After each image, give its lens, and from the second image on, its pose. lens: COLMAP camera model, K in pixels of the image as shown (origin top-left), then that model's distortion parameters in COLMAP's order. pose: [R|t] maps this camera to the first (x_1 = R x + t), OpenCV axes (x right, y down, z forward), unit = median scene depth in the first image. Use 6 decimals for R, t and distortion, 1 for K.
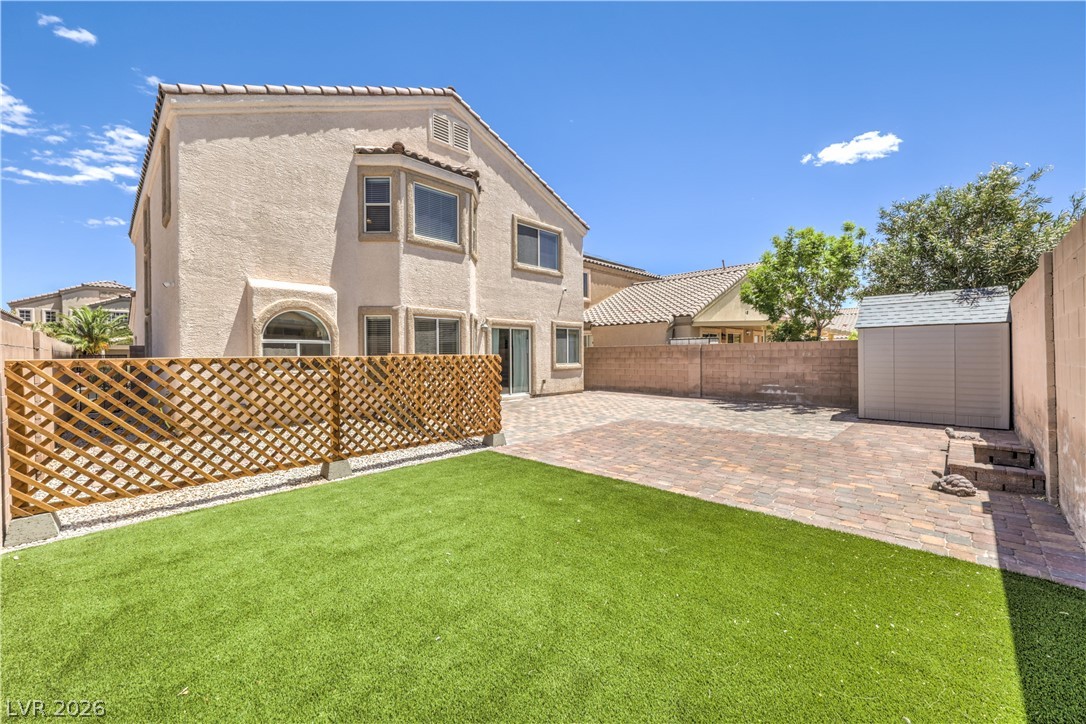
lens RADIAL K [[436.5, 0, 541.2], [0, 436.5, 358.7], [0, 0, 1]] dist [-0.004807, 0.001109]
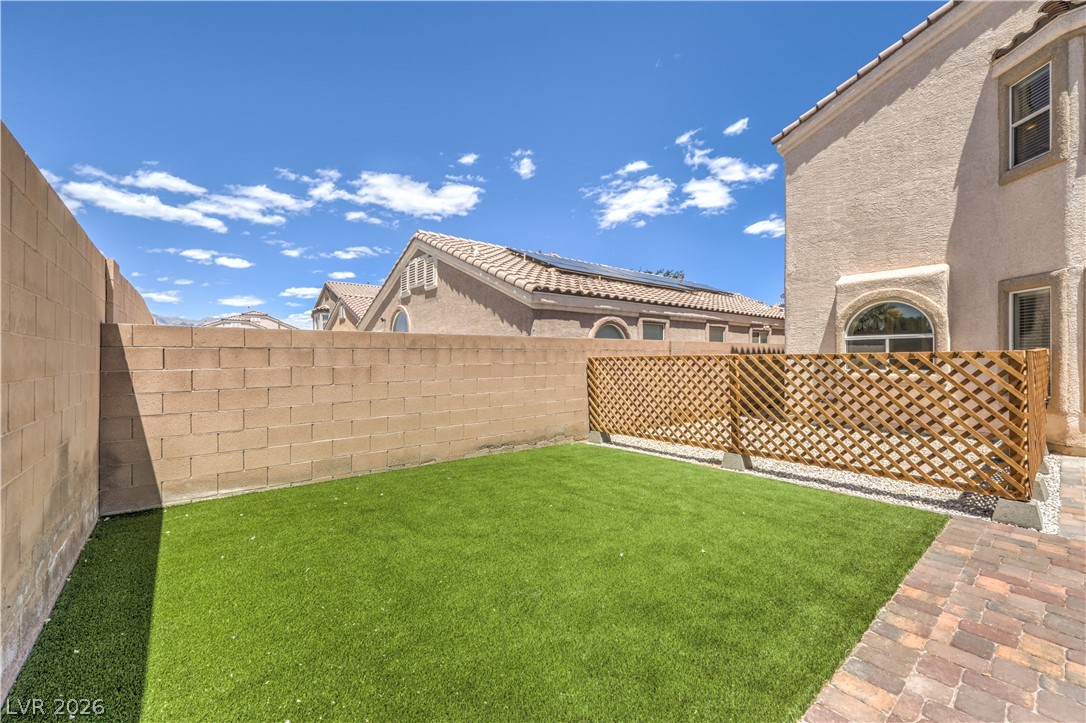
lens RADIAL K [[436.5, 0, 543.1], [0, 436.5, 359.3], [0, 0, 1]] dist [-0.004807, 0.001109]
pose [[-0.108454, 0.009967, -0.994052, 0.307511], [-0.002399, 0.999944, 0.010288, -0.001128], [0.994099, 0.003501, -0.108424, 0.317849]]
